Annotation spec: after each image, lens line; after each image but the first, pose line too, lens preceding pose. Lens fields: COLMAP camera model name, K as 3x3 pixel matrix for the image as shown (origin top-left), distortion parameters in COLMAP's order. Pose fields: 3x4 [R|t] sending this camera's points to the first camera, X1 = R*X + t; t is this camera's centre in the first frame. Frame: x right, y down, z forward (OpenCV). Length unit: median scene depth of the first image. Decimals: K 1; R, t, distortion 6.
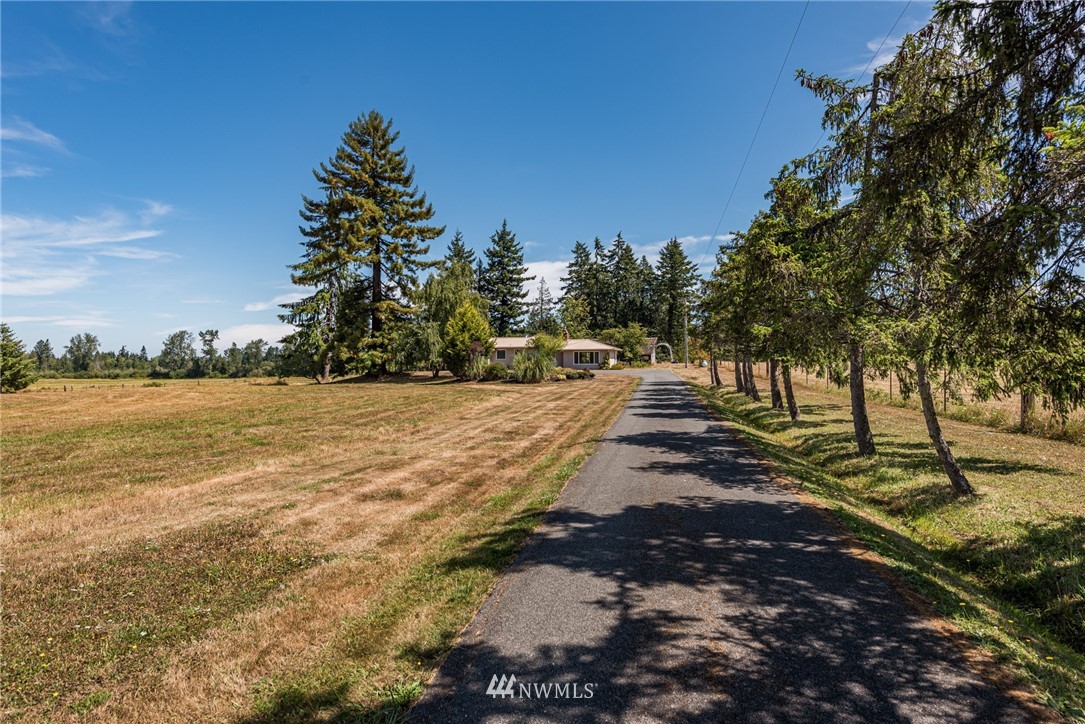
lens RADIAL K [[628.9, 0, 544.0], [0, 628.9, 363.7], [0, 0, 1]] dist [-0.005885, -0.000377]
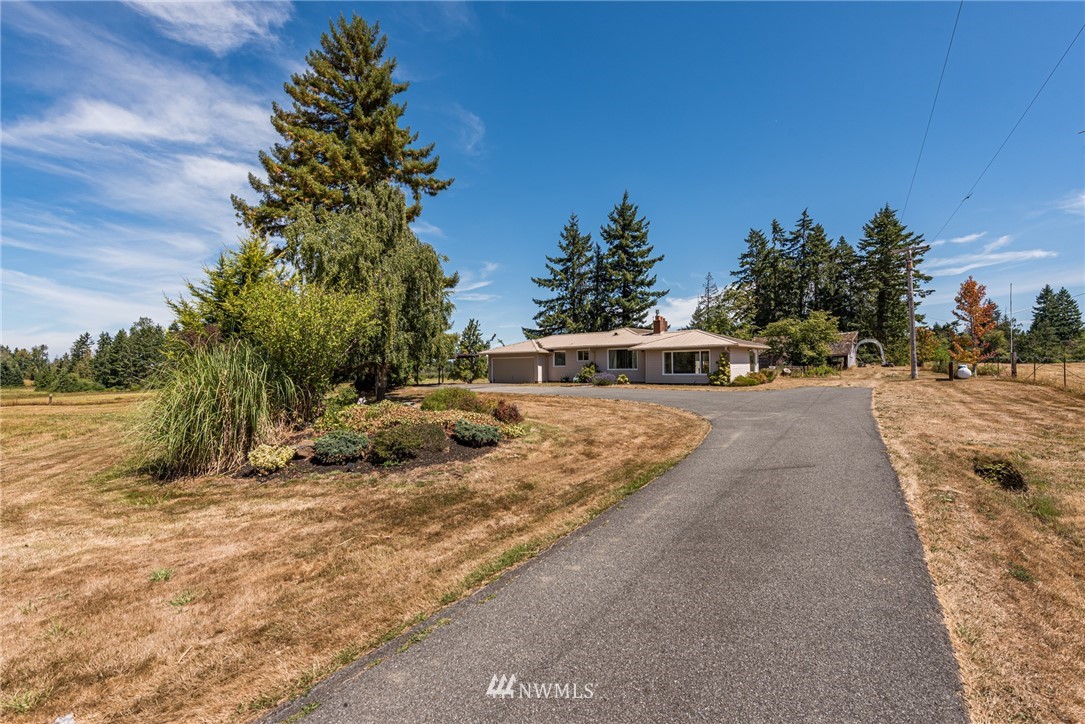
lens RADIAL K [[461.2, 0, 544.1], [0, 461.2, 362.4], [0, 0, 1]] dist [0.002439, -0.000060]
pose [[0.902842, -0.011497, -0.429819, 0.068177], [0.009932, 0.999933, -0.005884, -0.005813], [0.429858, 0.001043, 0.902896, 0.296247]]
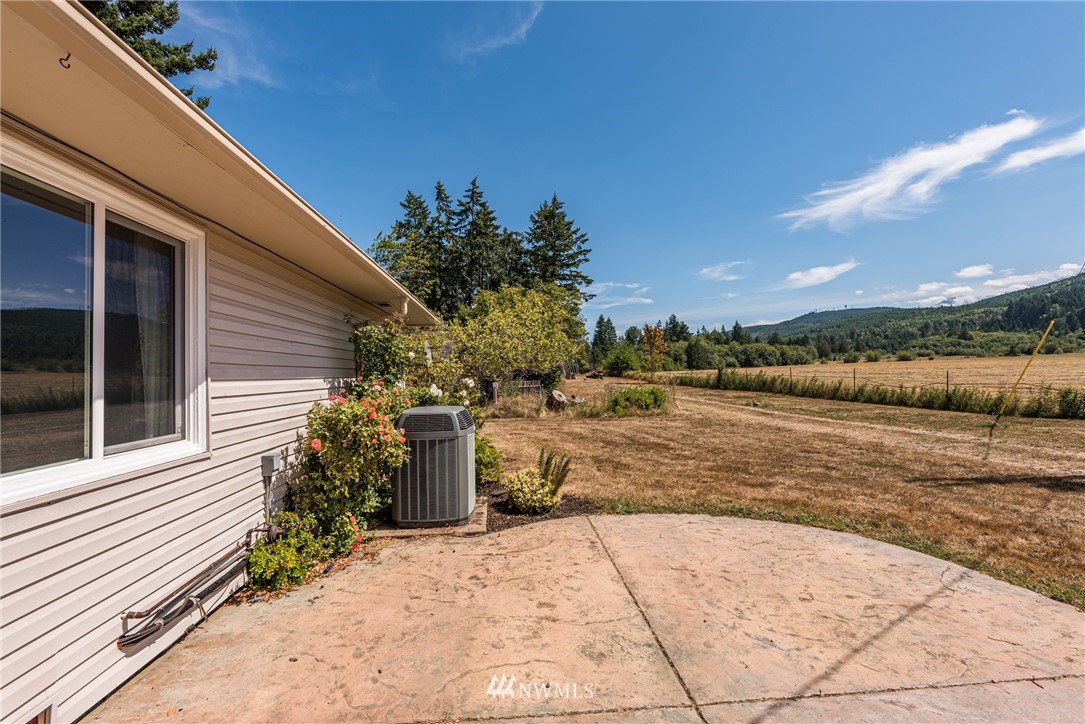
lens RADIAL K [[462.6, 0, 544.3], [0, 462.6, 365.3], [0, 0, 1]] dist [0.021352, -0.004084]
pose [[0.958752, -0.004673, 0.284204, 0.050575], [0.006771, 0.999957, -0.006400, -0.008439], [-0.284162, 0.008060, 0.958742, 0.509767]]
